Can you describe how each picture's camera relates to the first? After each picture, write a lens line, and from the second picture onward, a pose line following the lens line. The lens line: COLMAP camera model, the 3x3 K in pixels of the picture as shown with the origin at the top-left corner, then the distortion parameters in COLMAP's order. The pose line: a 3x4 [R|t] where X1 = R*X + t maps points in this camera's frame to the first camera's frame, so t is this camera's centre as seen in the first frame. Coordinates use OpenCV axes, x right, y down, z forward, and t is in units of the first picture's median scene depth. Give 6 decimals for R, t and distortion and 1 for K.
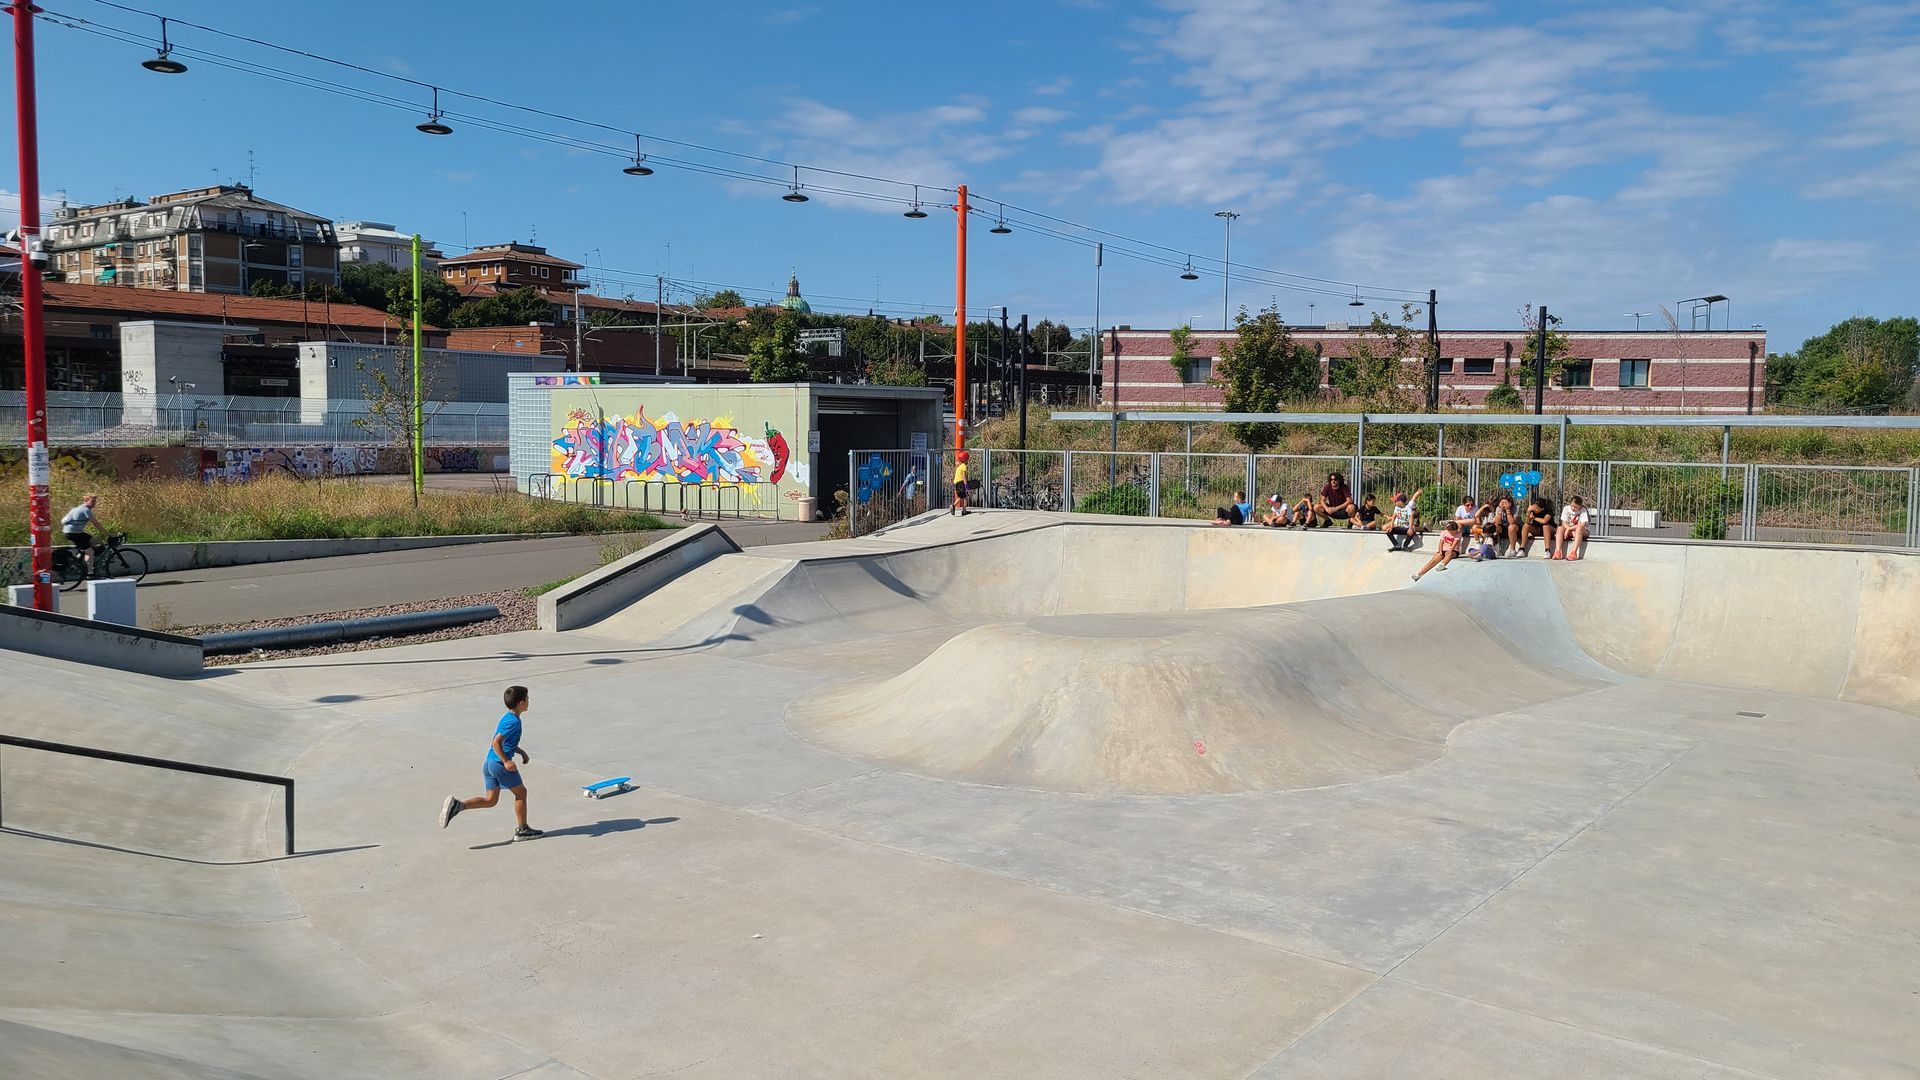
lens RADIAL K [[1428.4, 0, 979.9], [0, 1428.4, 503.4], [0, 0, 1]] dist [0.064764, -0.047443]
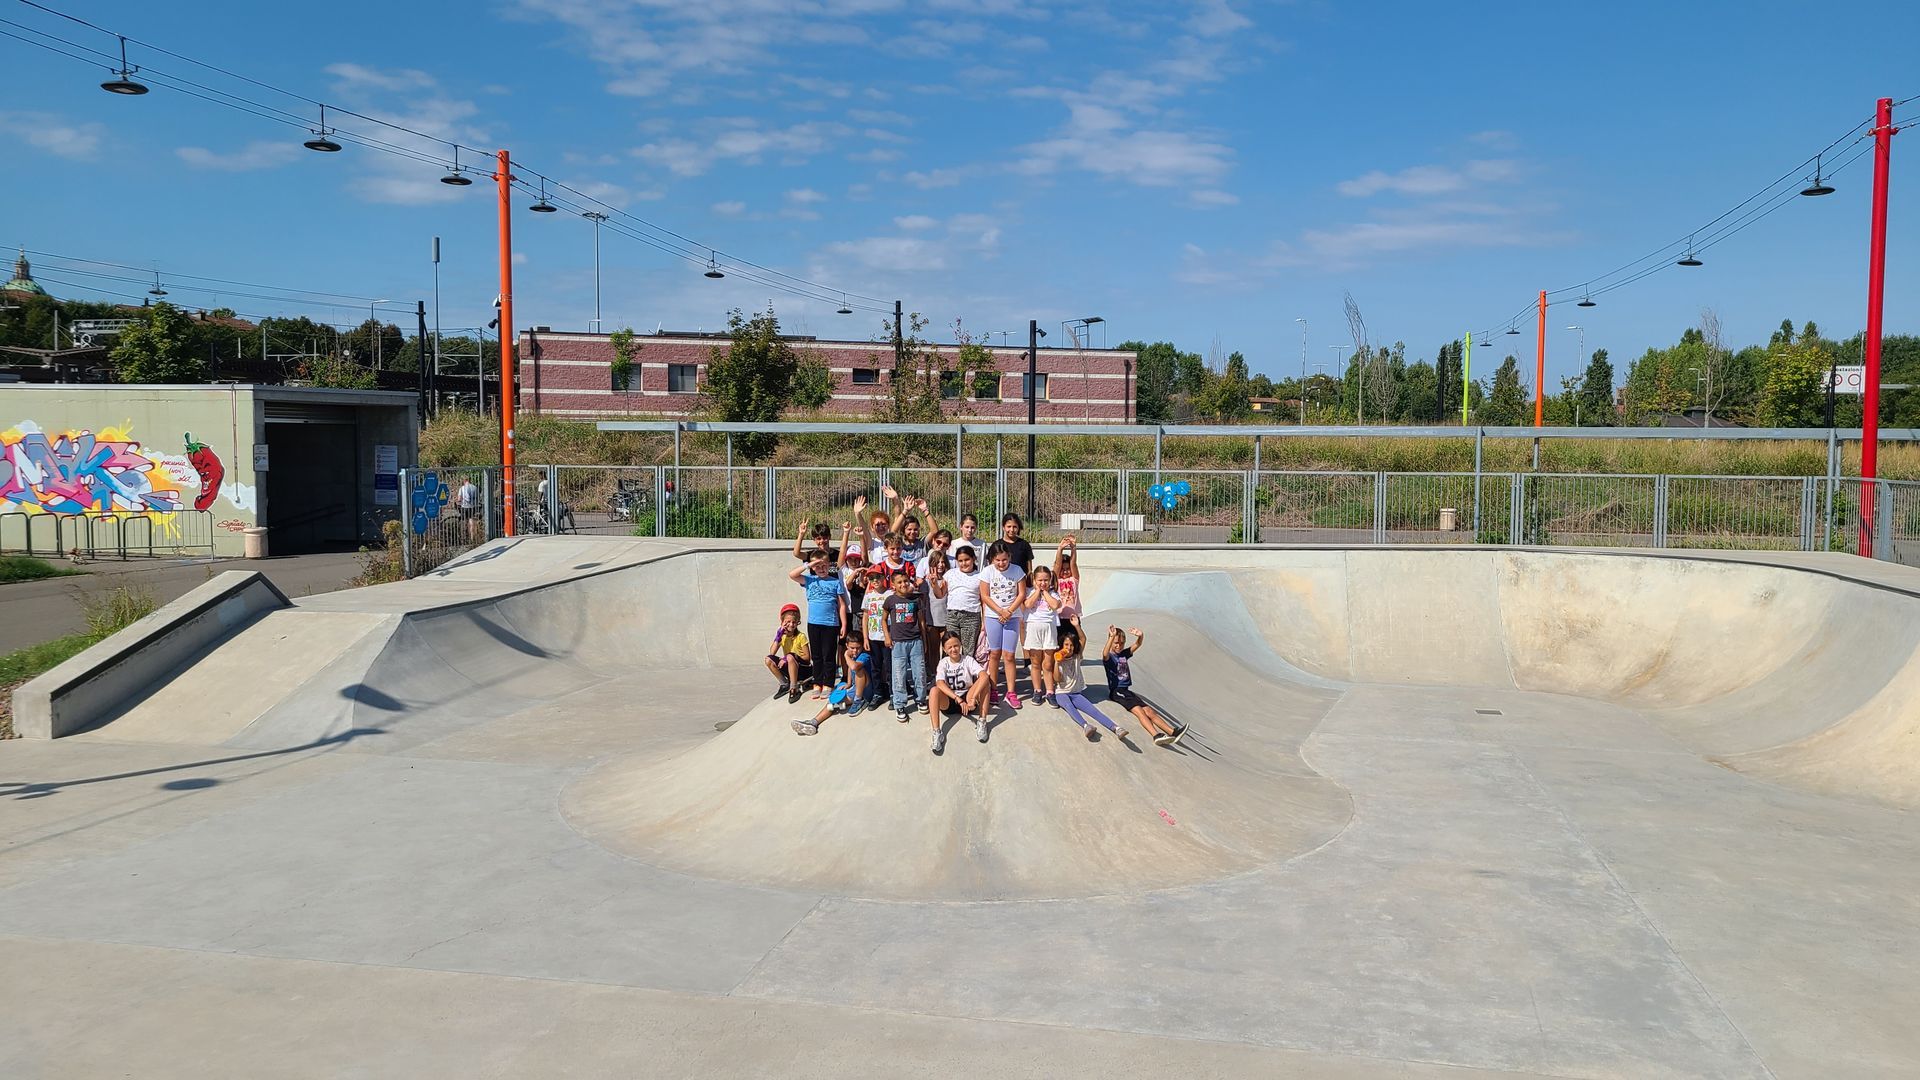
lens RADIAL K [[1428.4, 0, 969.0], [0, 1428.4, 526.5], [0, 0, 1]] dist [0.064764, -0.047443]
pose [[0.901432, -0.032063, 0.431731, -0.375369], [0.027891, 0.999483, 0.015992, -0.022941], [-0.432021, -0.002374, 0.901861, 0.336432]]
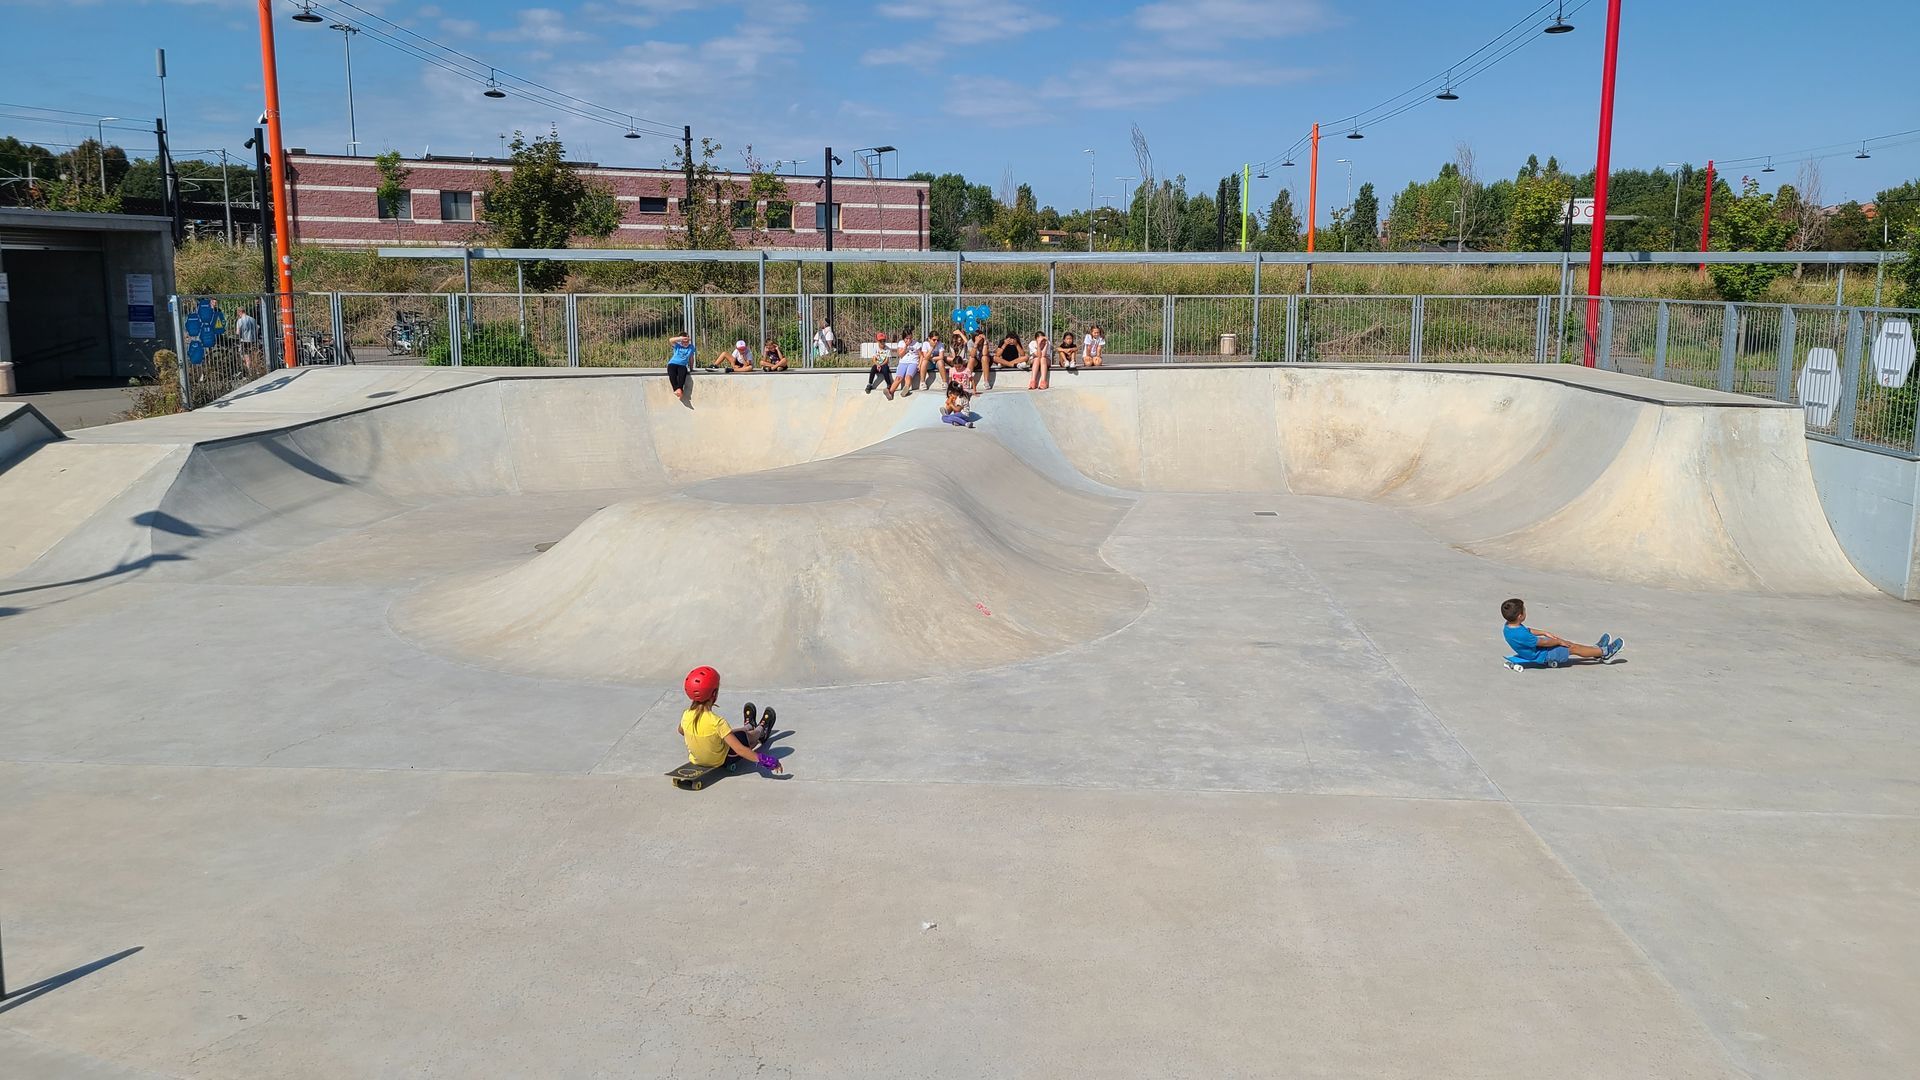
lens RADIAL K [[1428.4, 0, 963.1], [0, 1428.4, 488.1], [0, 0, 1]] dist [0.064764, -0.047443]
pose [[0.831356, -0.091616, 0.548136, -0.423161], [0.037916, 0.993370, 0.108525, -0.008777], [-0.554445, -0.069440, 0.829318, 0.295755]]
